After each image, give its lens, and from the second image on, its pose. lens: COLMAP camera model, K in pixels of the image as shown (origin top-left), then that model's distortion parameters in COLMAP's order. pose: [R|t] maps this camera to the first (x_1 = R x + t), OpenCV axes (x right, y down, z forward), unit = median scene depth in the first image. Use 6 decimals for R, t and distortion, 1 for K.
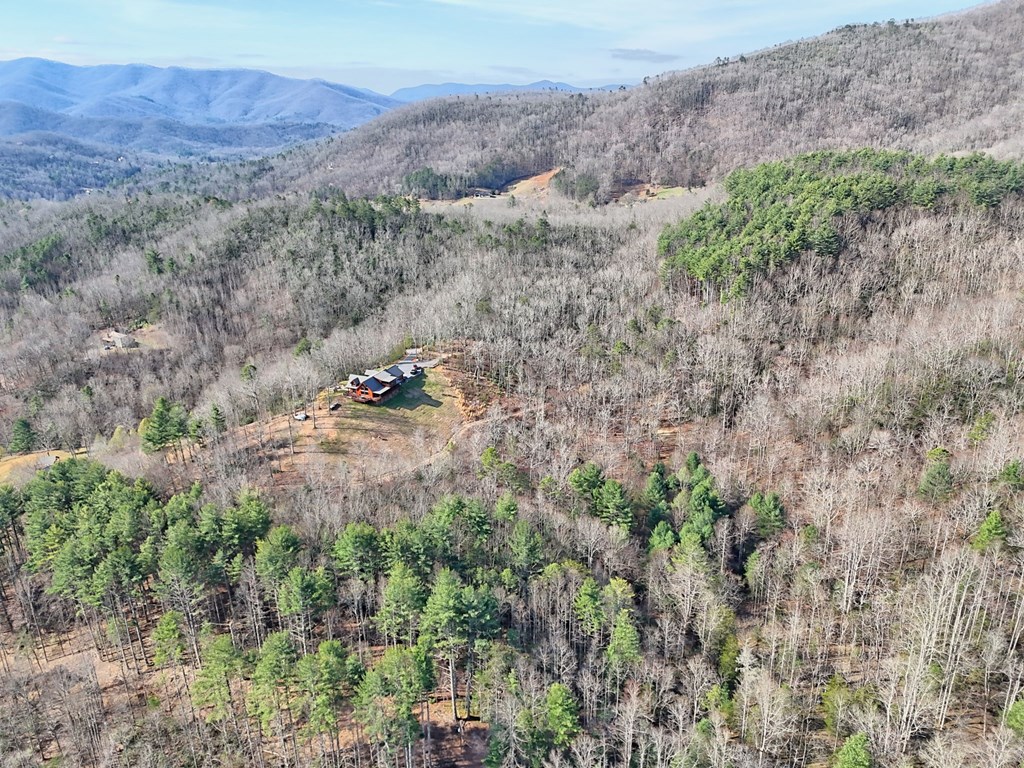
lens RADIAL K [[737.7, 0, 511.4], [0, 737.7, 384.7], [0, 0, 1]] dist [0.044480, -0.032944]
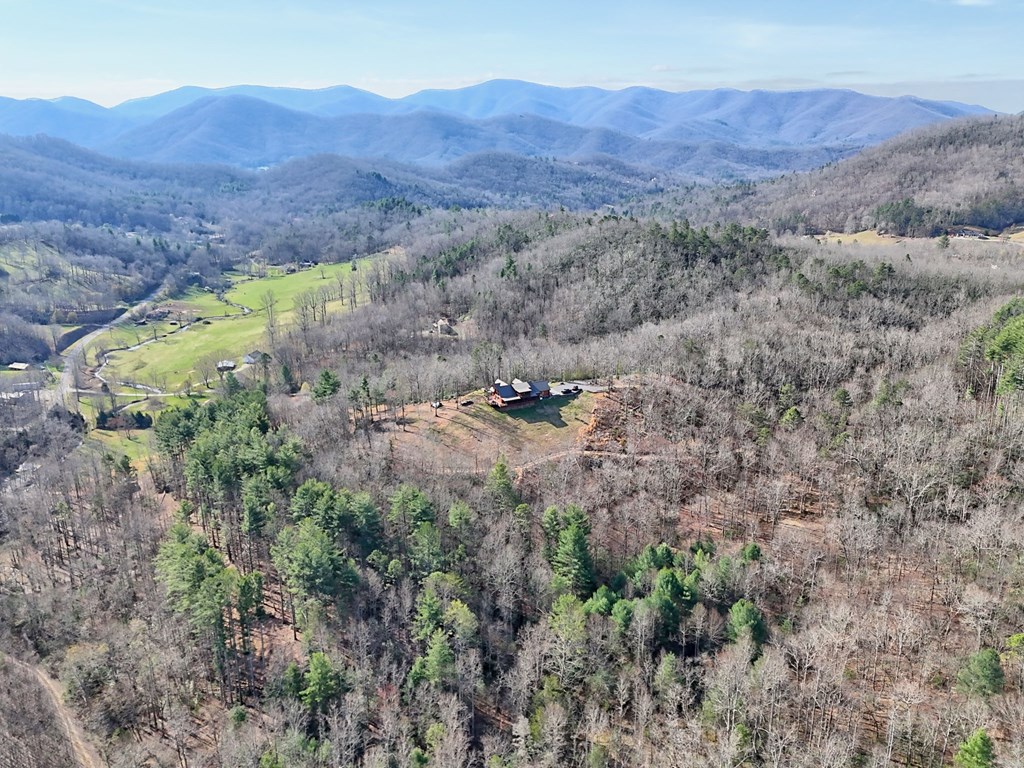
lens RADIAL K [[803.2, 0, 510.0], [0, 803.2, 384.7], [0, 0, 1]] dist [0.015392, 0.003187]
pose [[0.771511, 0.190522, -0.607019, 0.127070], [-0.220307, 0.975083, 0.026038, -0.010140], [0.596855, 0.113642, 0.794261, 0.022368]]
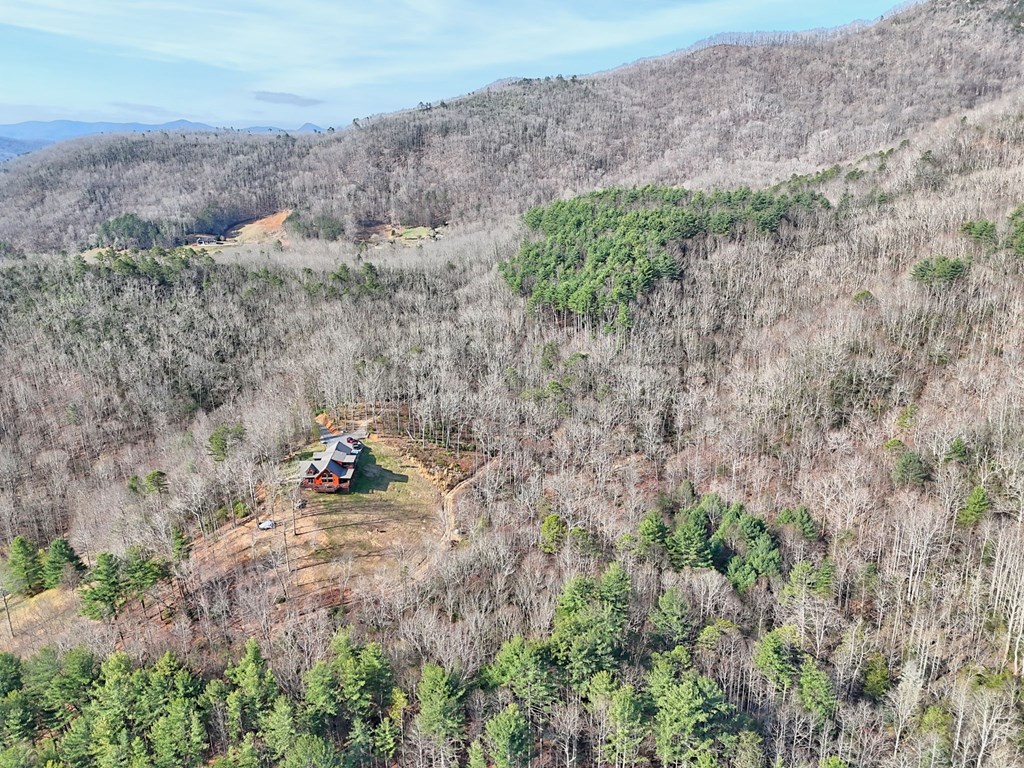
lens RADIAL K [[737.7, 0, 509.9], [0, 737.7, 389.4], [0, 0, 1]] dist [0.044480, -0.032944]
pose [[0.906668, -0.125016, 0.402895, -0.082751], [0.143457, 0.989531, -0.015788, -0.011699], [-0.396704, 0.072112, 0.915110, 0.038499]]
